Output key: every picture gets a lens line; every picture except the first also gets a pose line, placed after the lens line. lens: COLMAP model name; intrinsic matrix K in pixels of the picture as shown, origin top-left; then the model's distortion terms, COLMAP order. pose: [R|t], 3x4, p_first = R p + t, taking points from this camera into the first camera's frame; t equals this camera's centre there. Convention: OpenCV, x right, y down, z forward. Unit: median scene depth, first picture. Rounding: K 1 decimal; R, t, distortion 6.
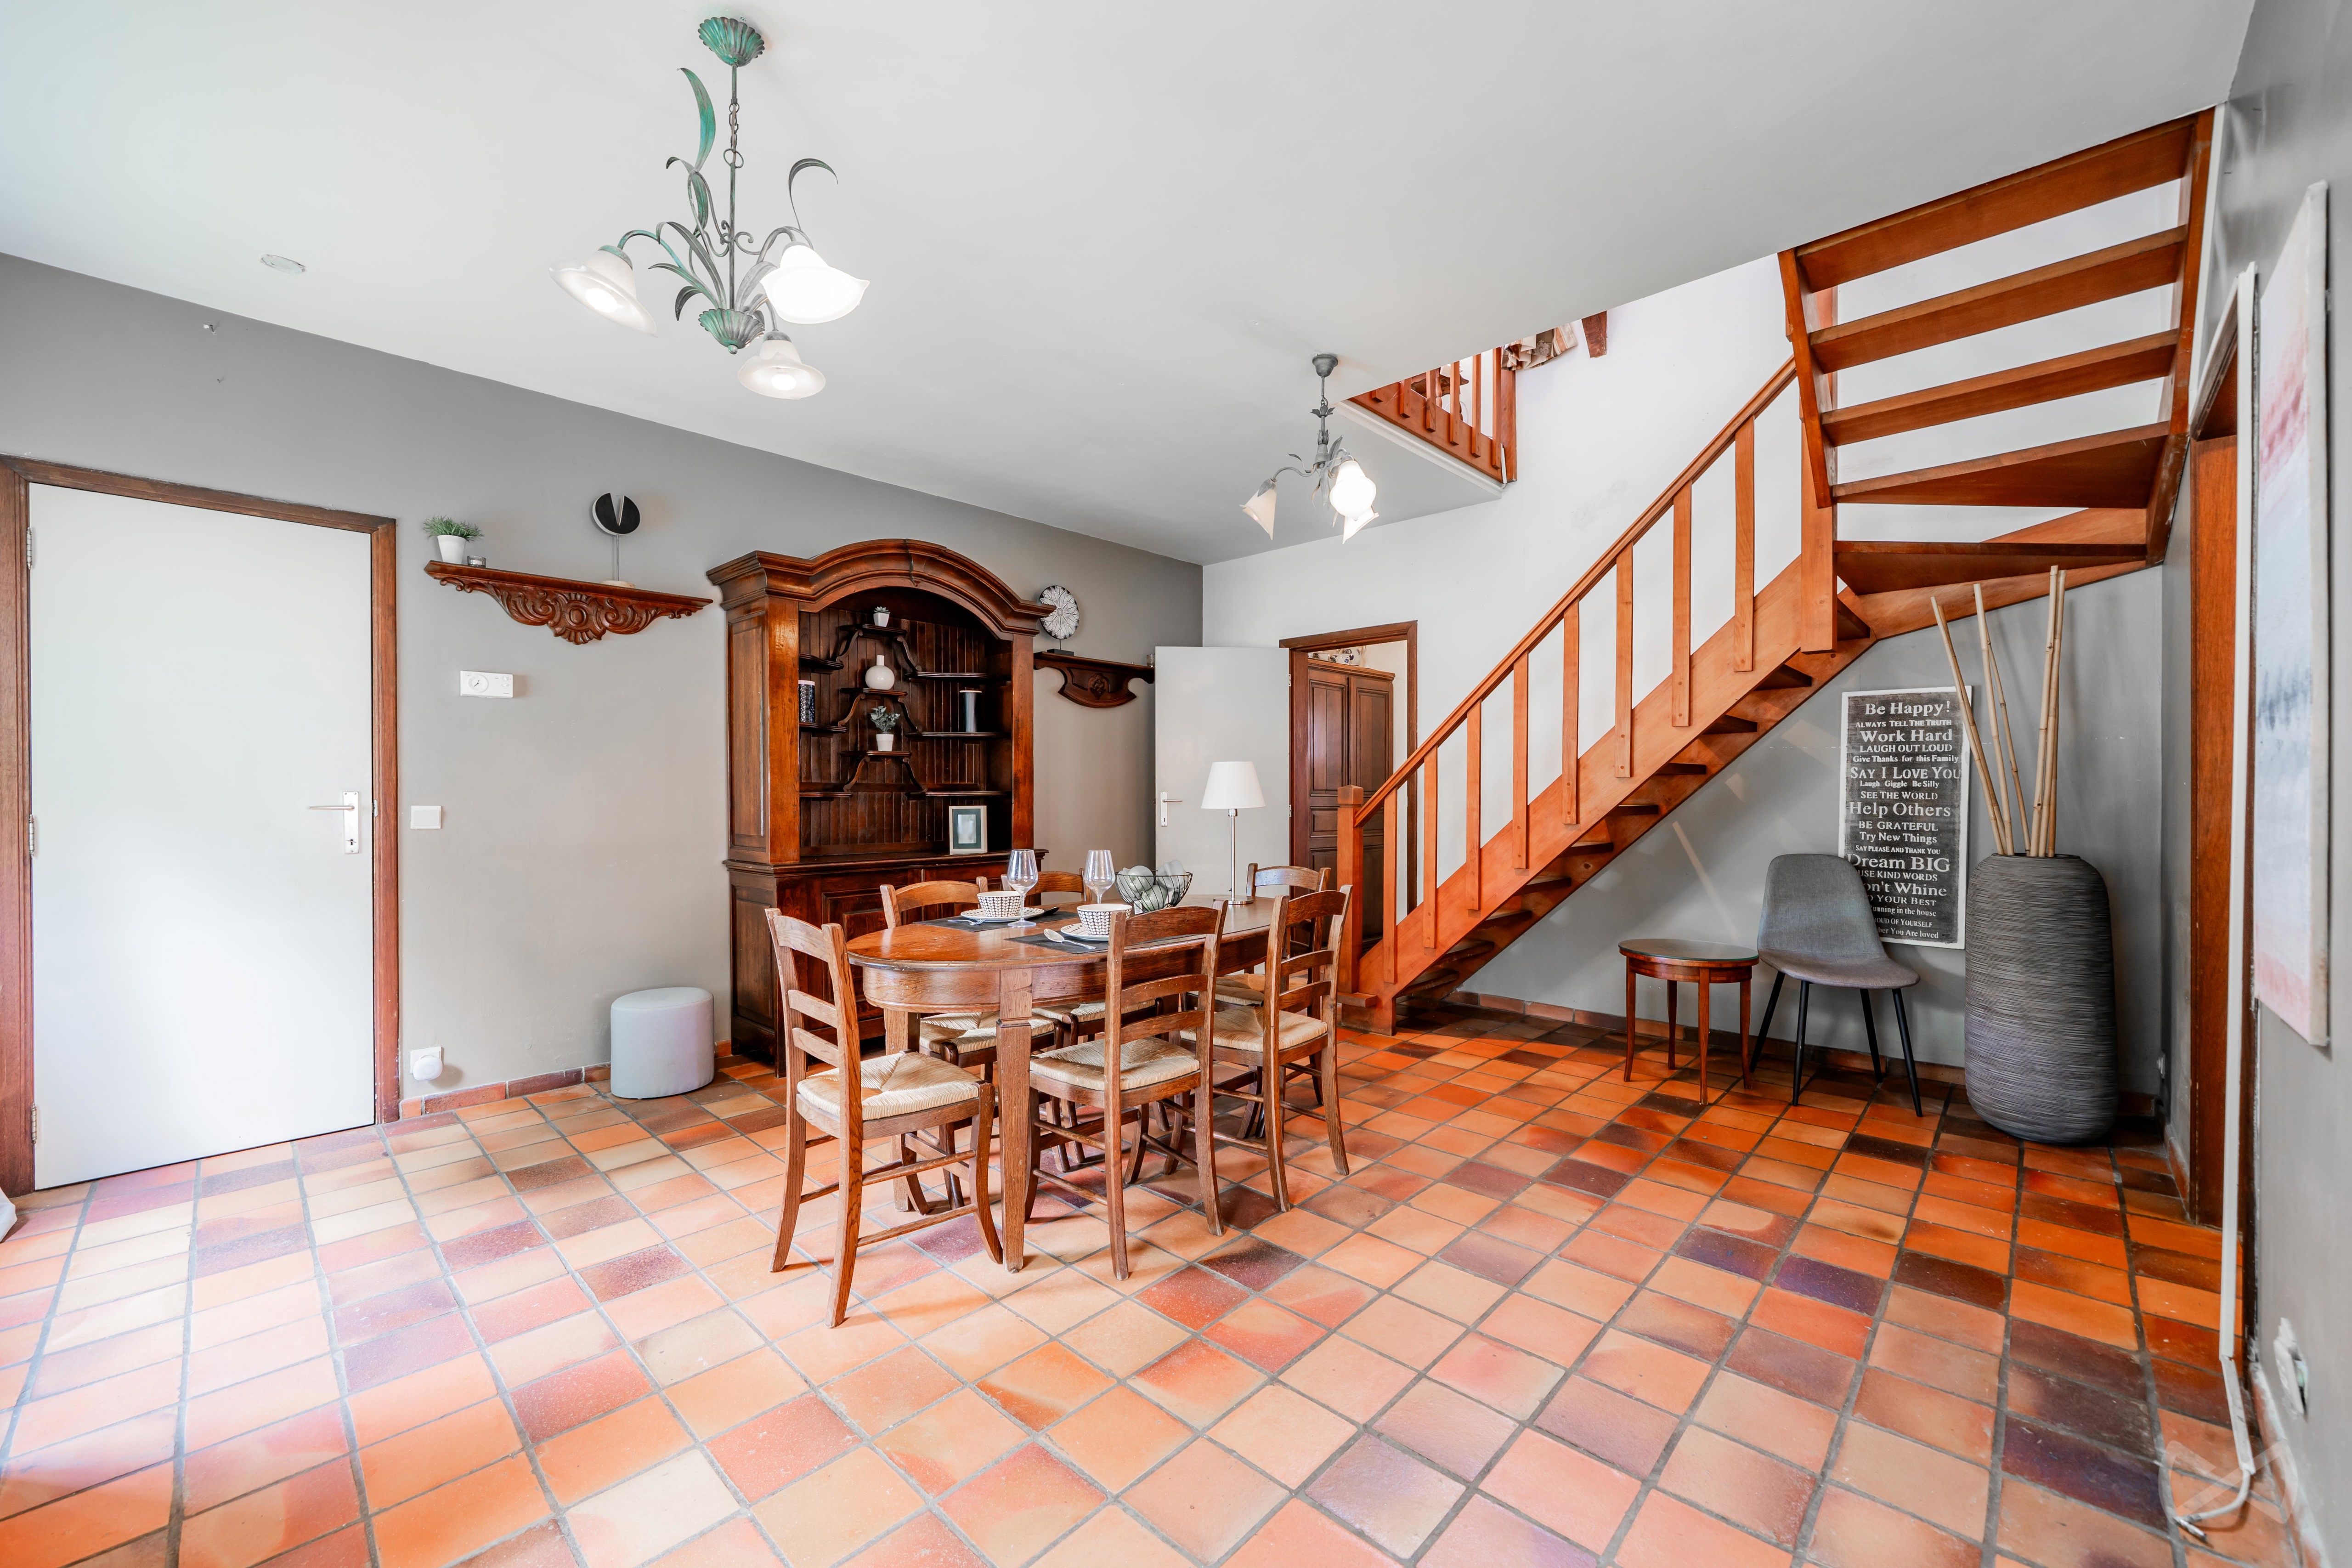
lens RADIAL K [[919.4, 0, 1177.9], [0, 919.4, 793.5], [0, 0, 1]] dist [-0.000683, -0.000015]
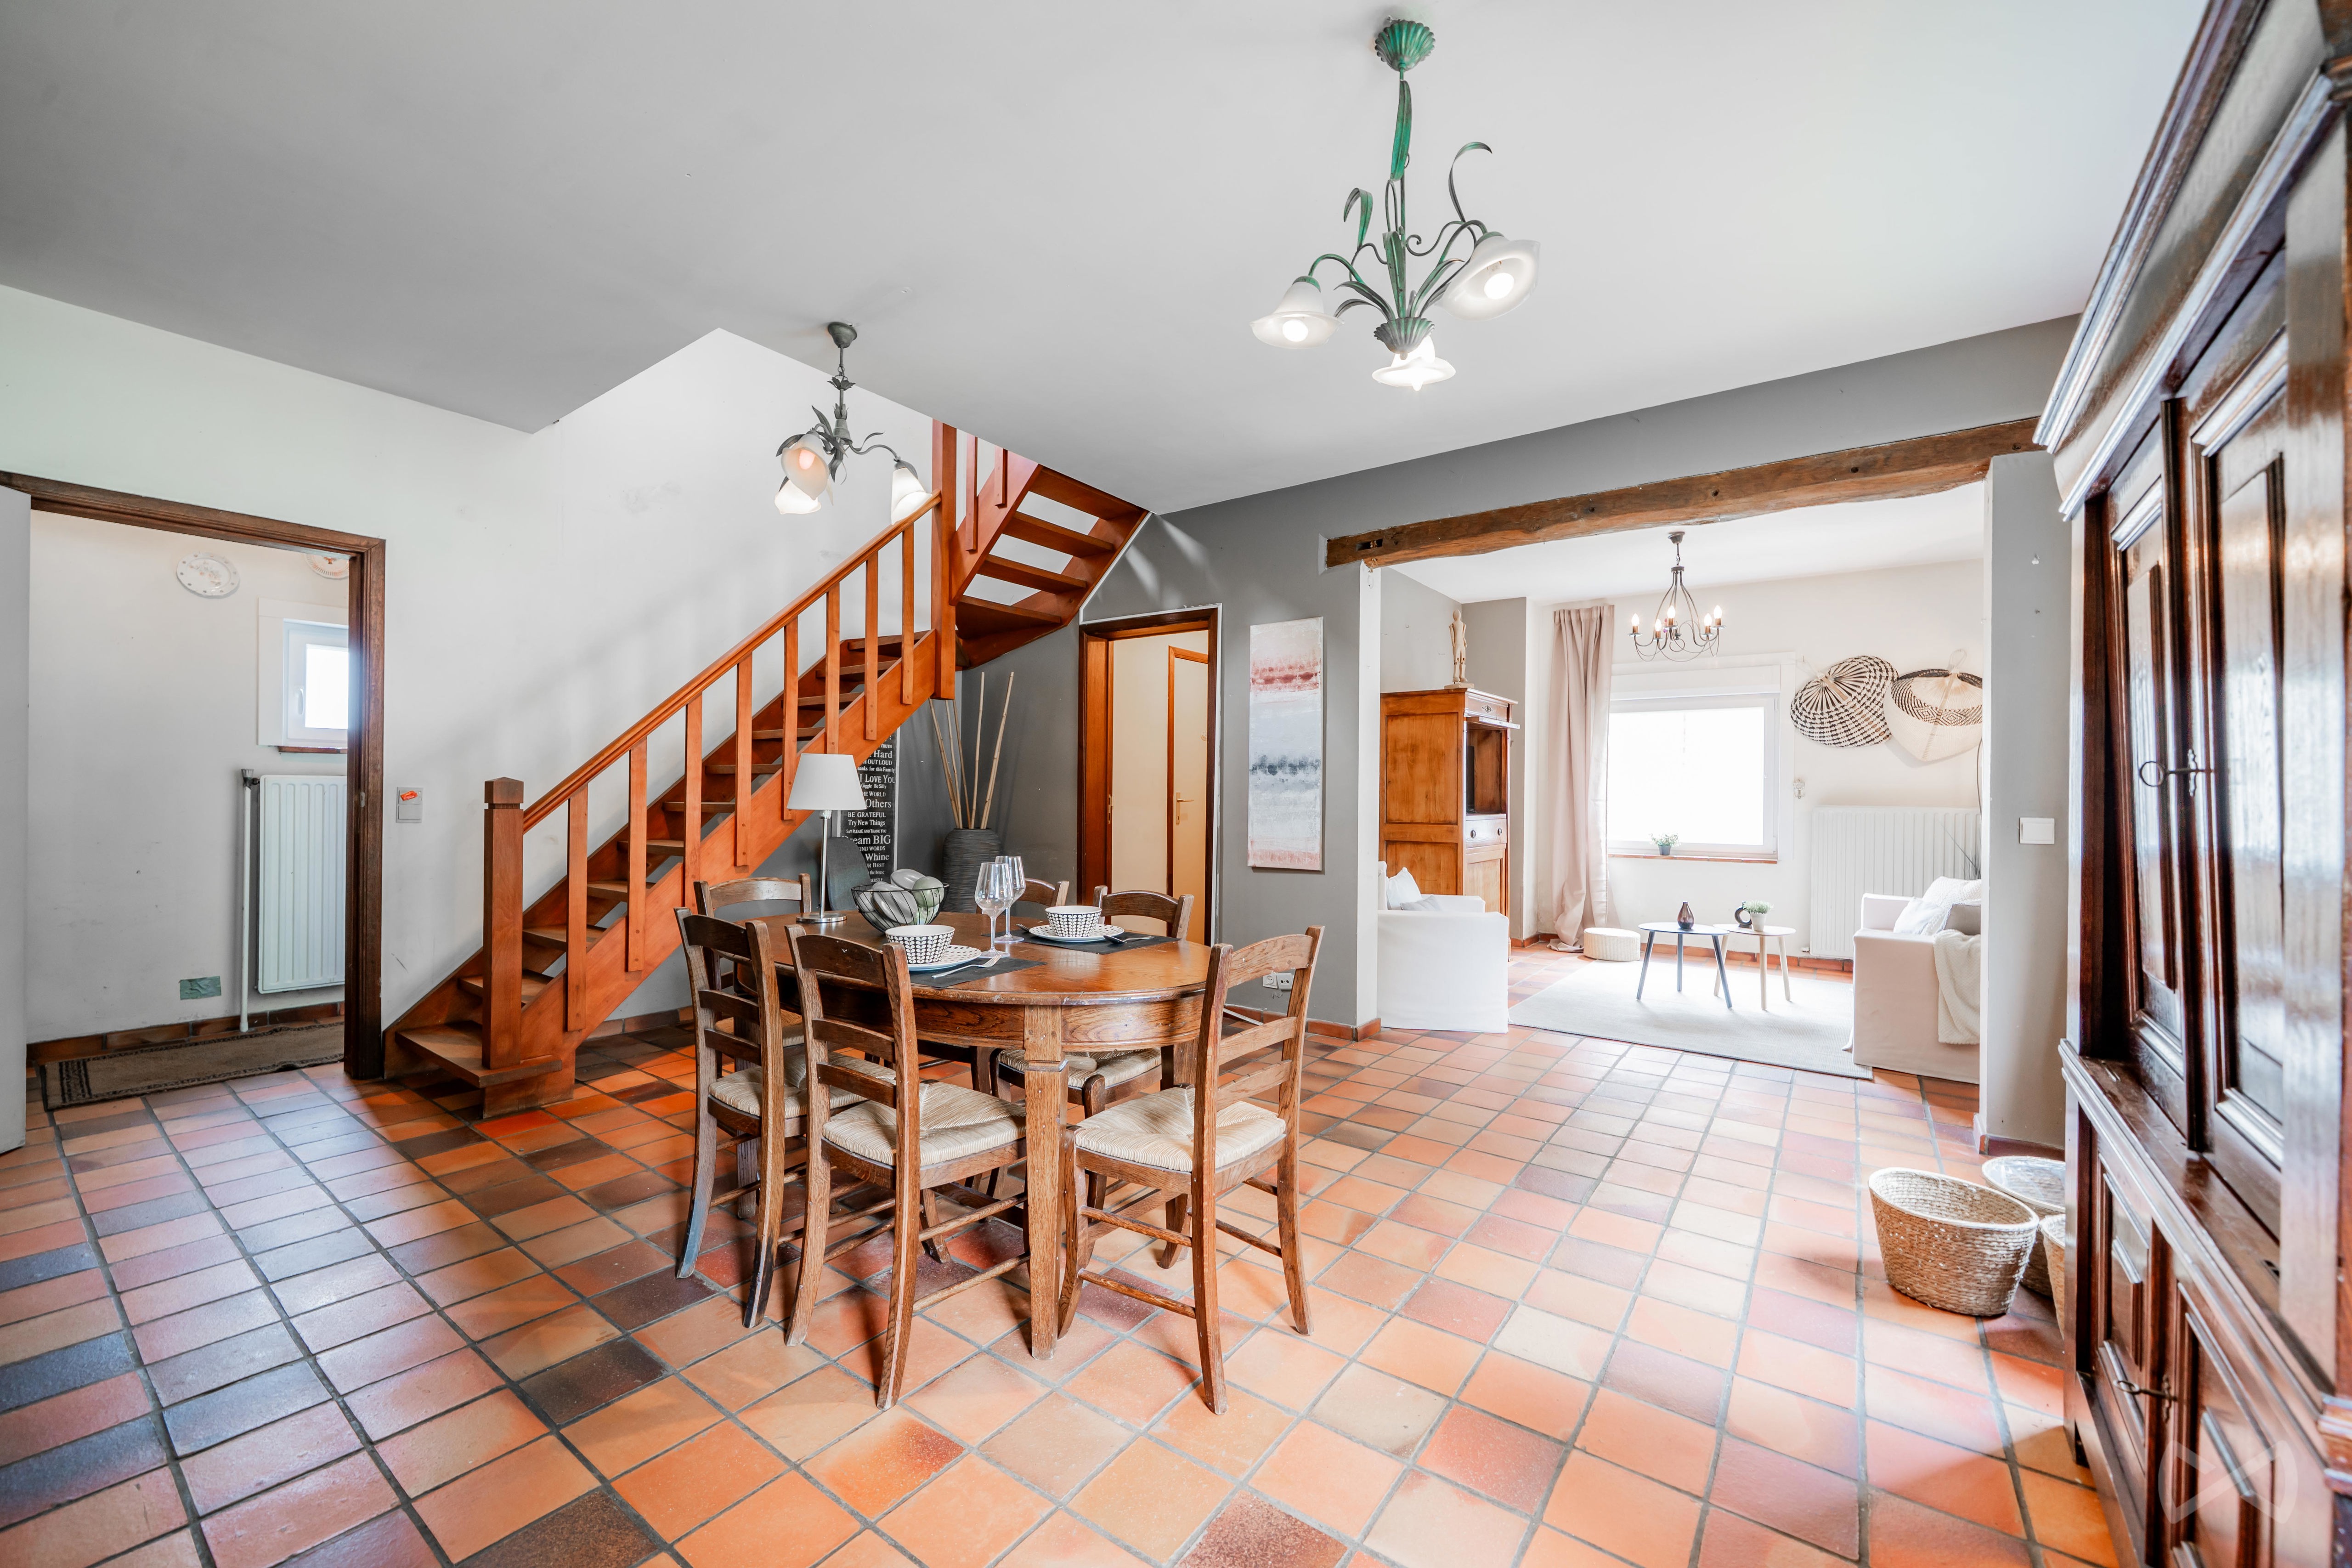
lens RADIAL K [[919.4, 0, 1180.4], [0, 919.4, 787.0], [0, 0, 1]] dist [-0.000683, -0.000015]
pose [[-0.124768, 0.004921, 0.992174, -0.744618], [-0.003628, 0.999979, -0.005416, -0.003072], [-0.992179, -0.004275, -0.124747, 0.696669]]
